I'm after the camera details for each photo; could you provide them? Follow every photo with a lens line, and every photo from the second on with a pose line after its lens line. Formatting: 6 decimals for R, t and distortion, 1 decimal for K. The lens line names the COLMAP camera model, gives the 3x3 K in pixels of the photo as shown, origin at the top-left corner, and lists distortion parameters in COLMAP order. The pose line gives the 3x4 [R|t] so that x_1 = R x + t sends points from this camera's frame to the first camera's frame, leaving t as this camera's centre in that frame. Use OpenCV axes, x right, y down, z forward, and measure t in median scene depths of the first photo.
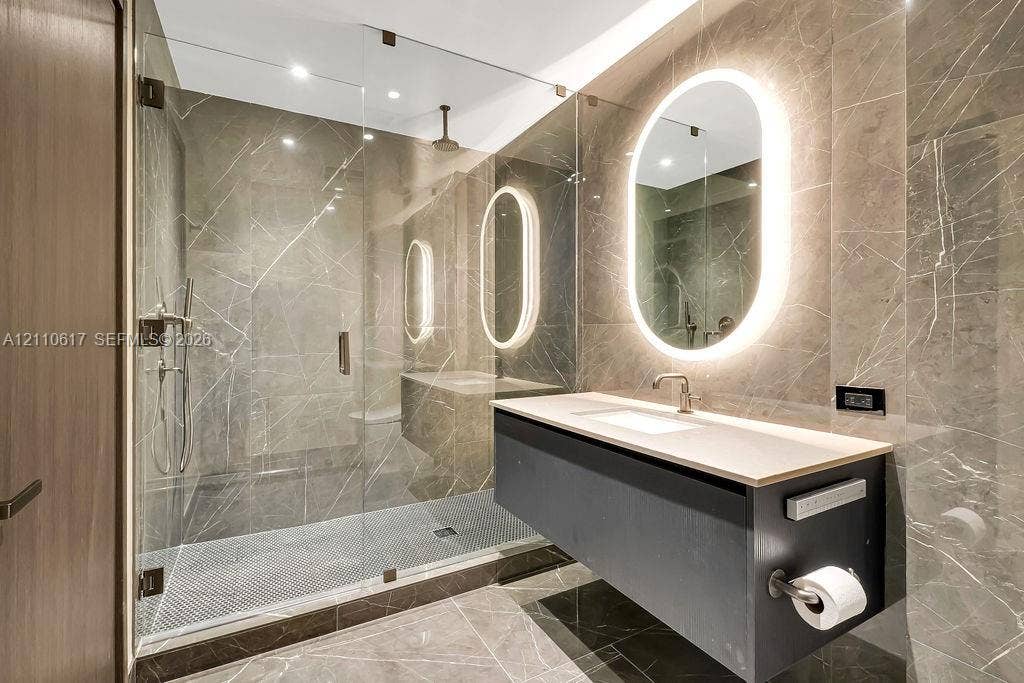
lens RADIAL K [[450.9, 0, 508.5], [0, 450.9, 336.8], [0, 0, 1]] dist [0.008110, -0.001561]
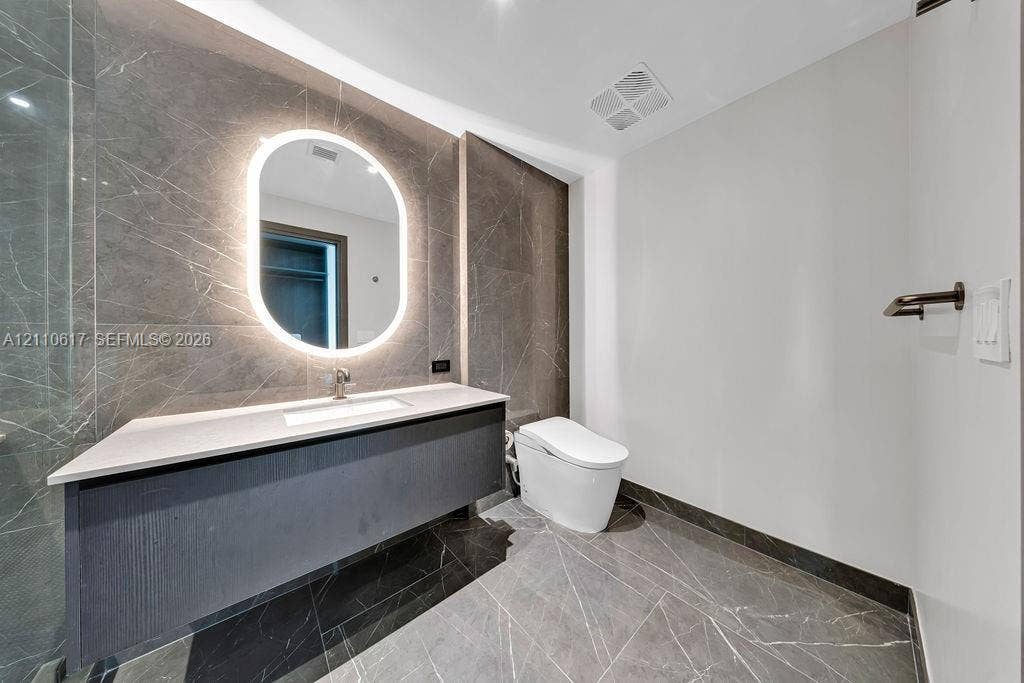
lens RADIAL K [[294.7, 0, 517.6], [0, 294.7, 336.5], [0, 0, 1]] dist [0.005440, -0.000123]
pose [[-0.187032, -0.000878, 0.982353, -0.331088], [0.011033, 0.999935, 0.002994, -0.002391], [-0.982292, 0.011398, -0.187010, 0.429187]]
